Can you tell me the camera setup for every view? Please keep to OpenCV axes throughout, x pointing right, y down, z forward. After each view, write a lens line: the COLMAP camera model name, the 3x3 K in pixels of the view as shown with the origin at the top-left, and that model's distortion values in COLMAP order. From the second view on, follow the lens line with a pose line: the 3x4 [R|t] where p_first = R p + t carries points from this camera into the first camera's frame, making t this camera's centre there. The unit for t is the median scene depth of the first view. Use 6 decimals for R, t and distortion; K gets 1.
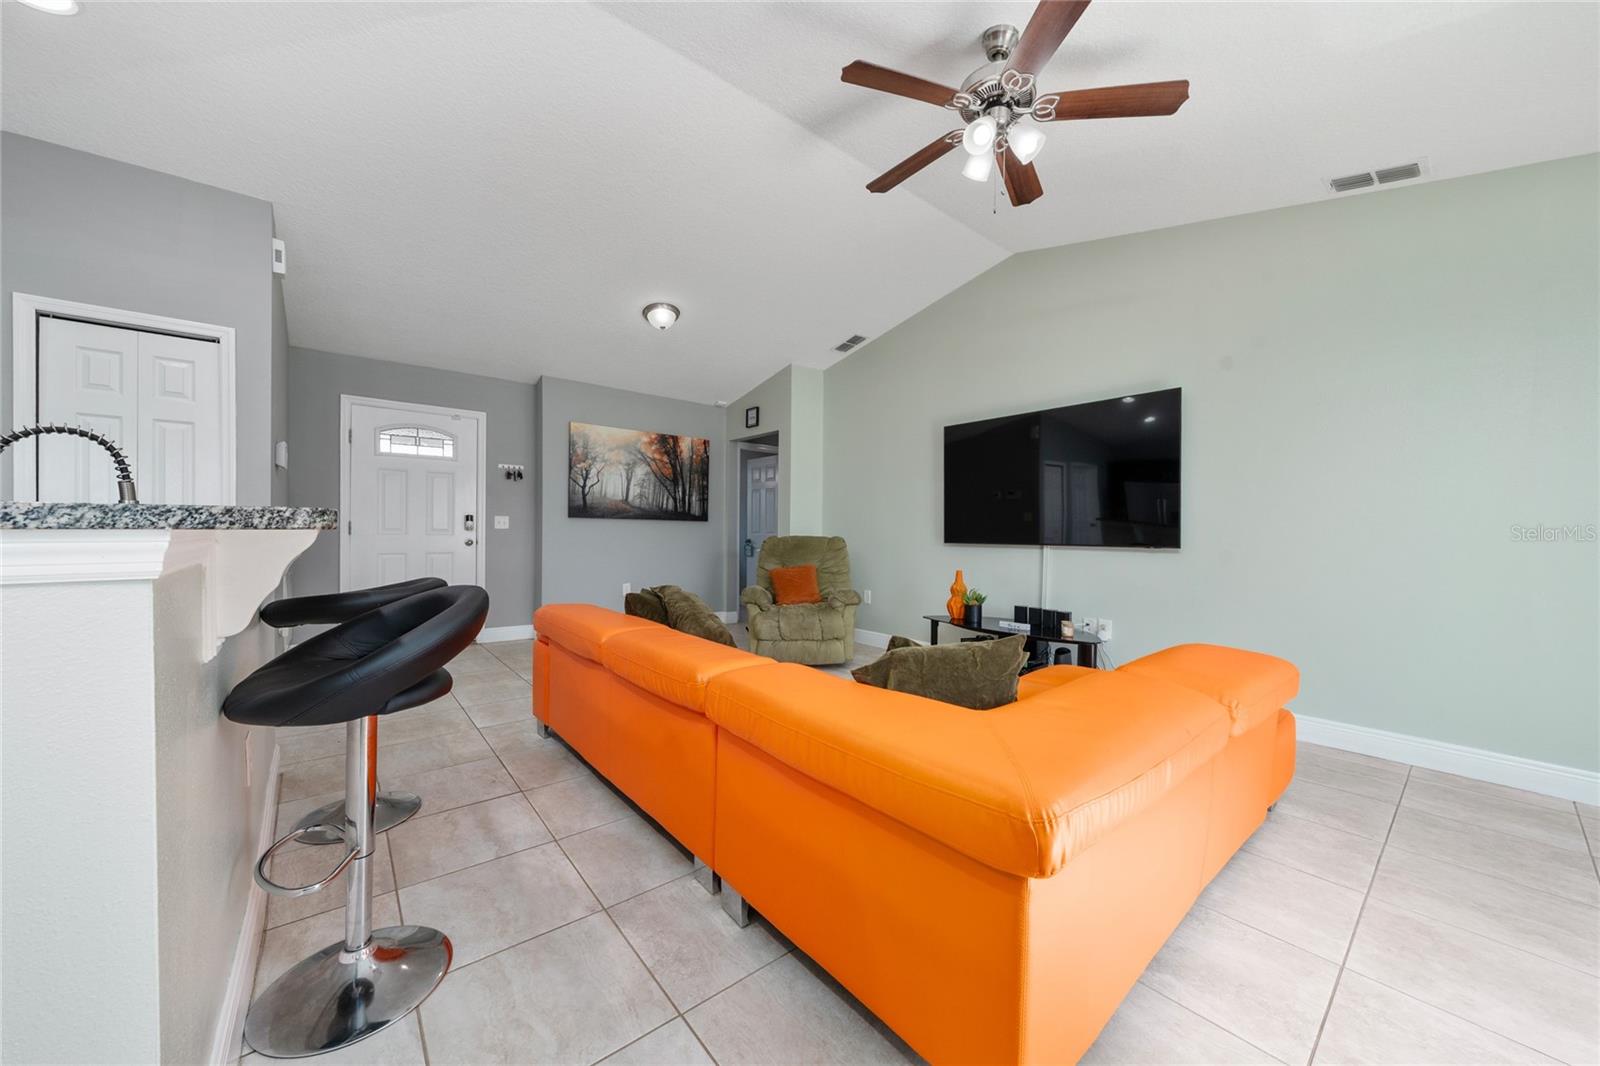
lens RADIAL K [[557.7, 0, 794.0], [0, 557.7, 542.7], [0, 0, 1]] dist [-0.006530, -0.000849]
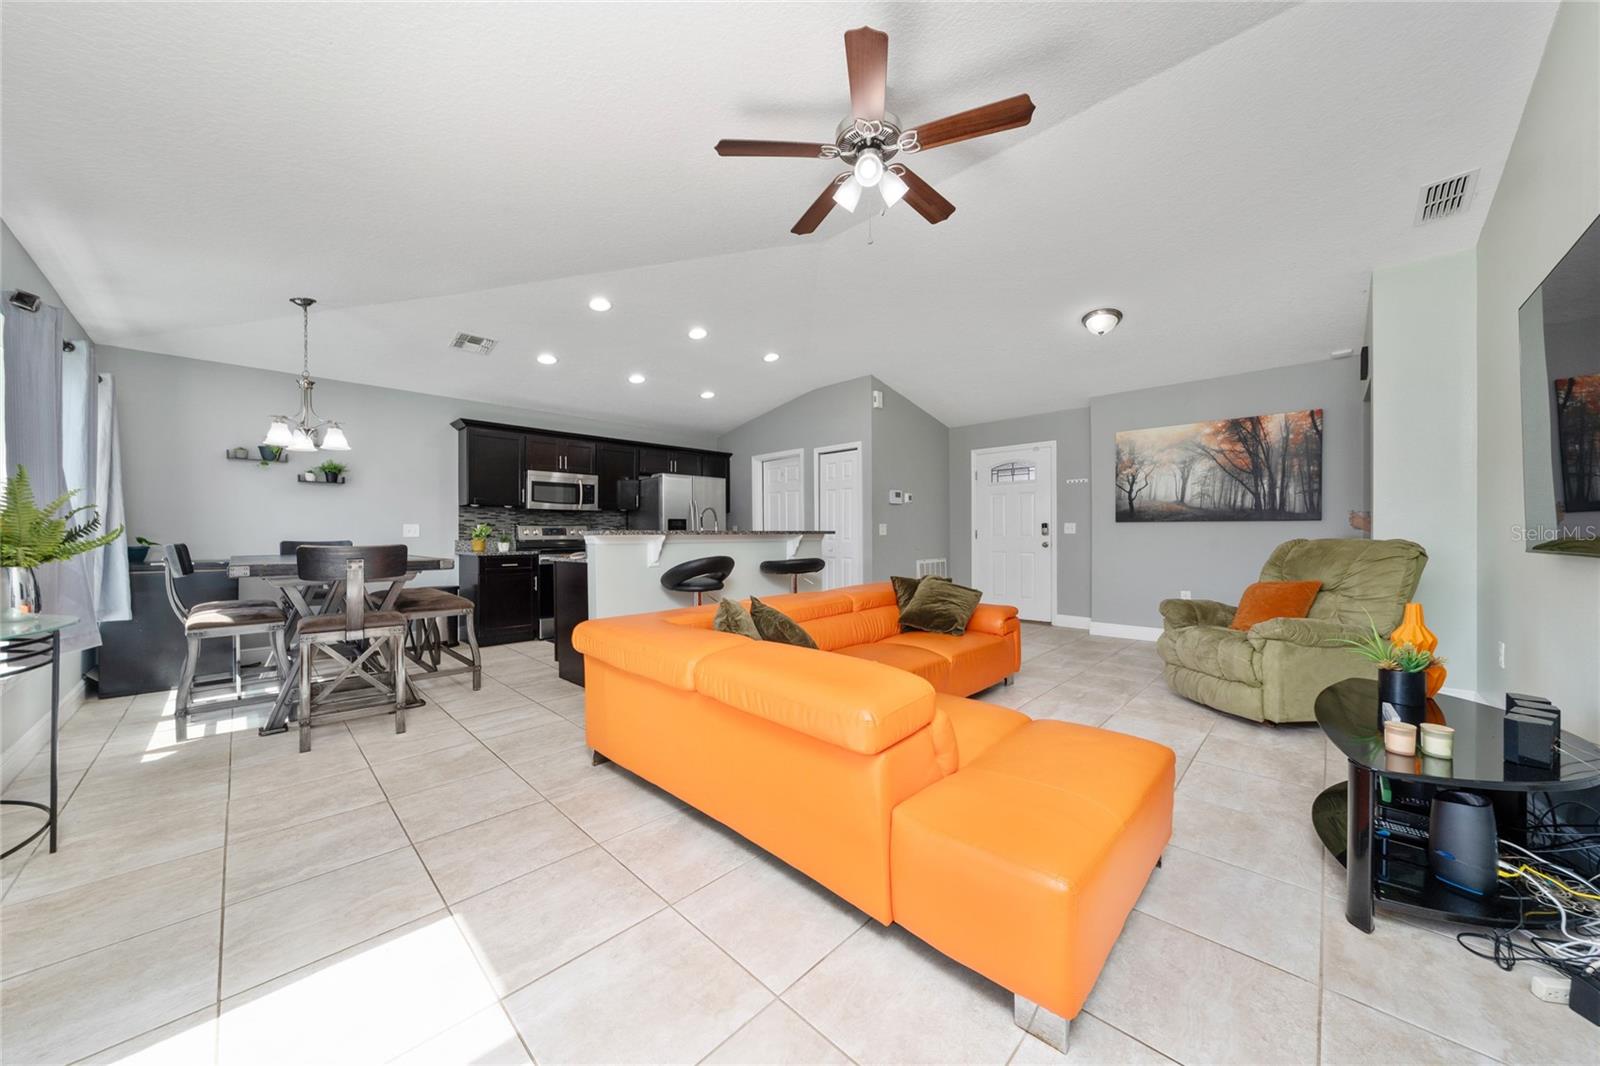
lens RADIAL K [[557.7, 0, 797.1], [0, 557.7, 532.0], [0, 0, 1]] dist [-0.006530, -0.000849]
pose [[0.101498, -0.017490, -0.994682, 0.565263], [-0.019079, 0.999627, -0.019524, 0.005041], [0.994653, 0.020959, 0.101126, 0.280650]]
